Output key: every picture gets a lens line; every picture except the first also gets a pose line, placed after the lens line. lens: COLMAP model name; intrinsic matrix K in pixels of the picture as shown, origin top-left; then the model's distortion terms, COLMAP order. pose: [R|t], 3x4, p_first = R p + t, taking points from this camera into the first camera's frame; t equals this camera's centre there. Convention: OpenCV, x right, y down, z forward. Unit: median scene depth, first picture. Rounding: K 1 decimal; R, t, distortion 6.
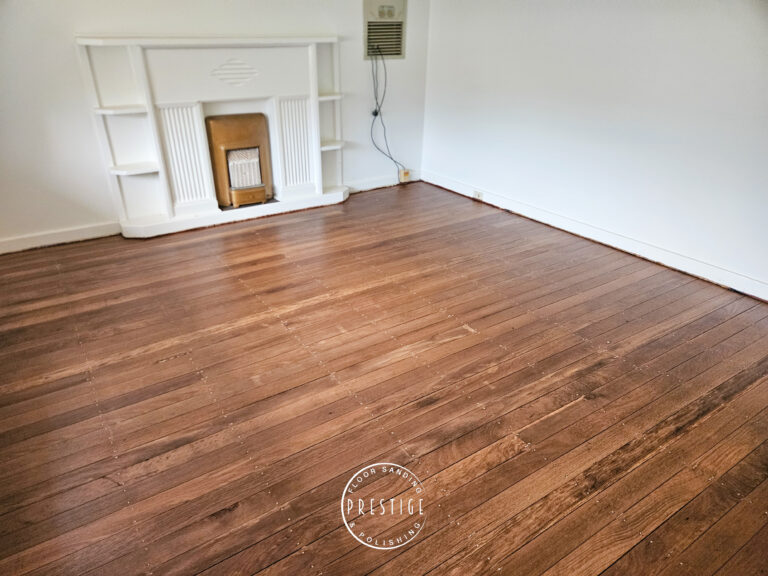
lens RADIAL K [[511.3, 0, 384.0], [0, 511.3, 288.0], [0, 0, 1]] dist [0.088905, -0.085067]
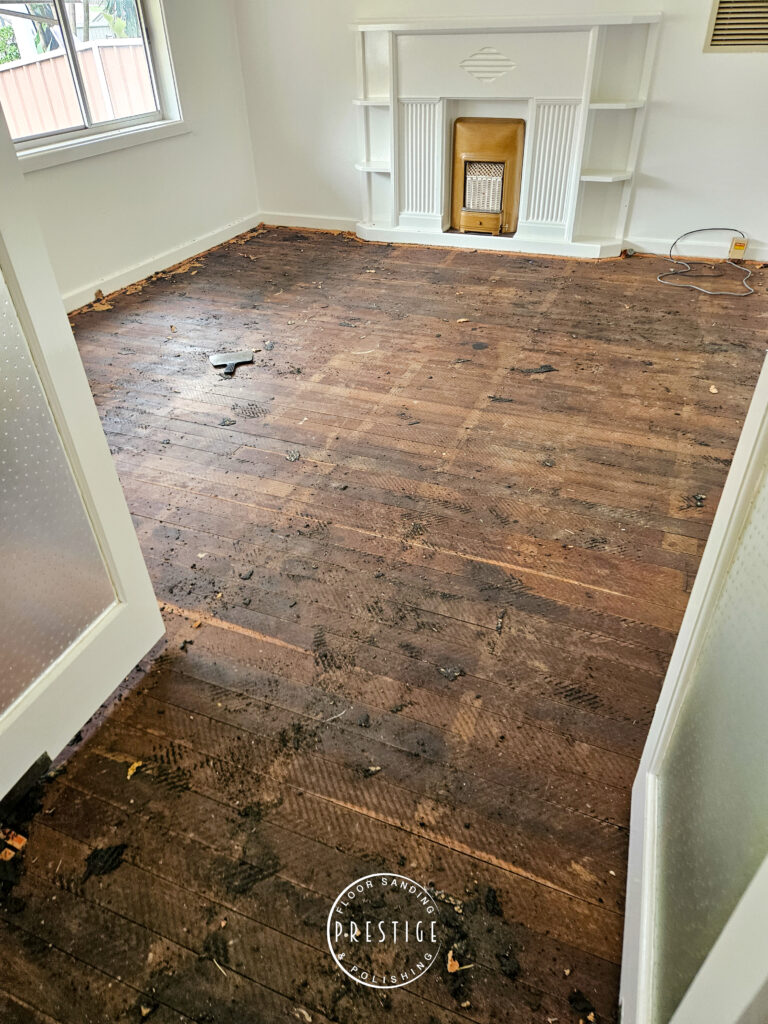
lens RADIAL K [[681.7, 0, 384.0], [0, 681.7, 512.0], [0, 0, 1]] dist [0.088905, -0.085067]
pose [[0.565111, 0.467449, -0.679809, 0.698728], [-0.348953, 0.882090, 0.316464, -0.064118], [0.747584, 0.058385, 0.661597, 0.147205]]
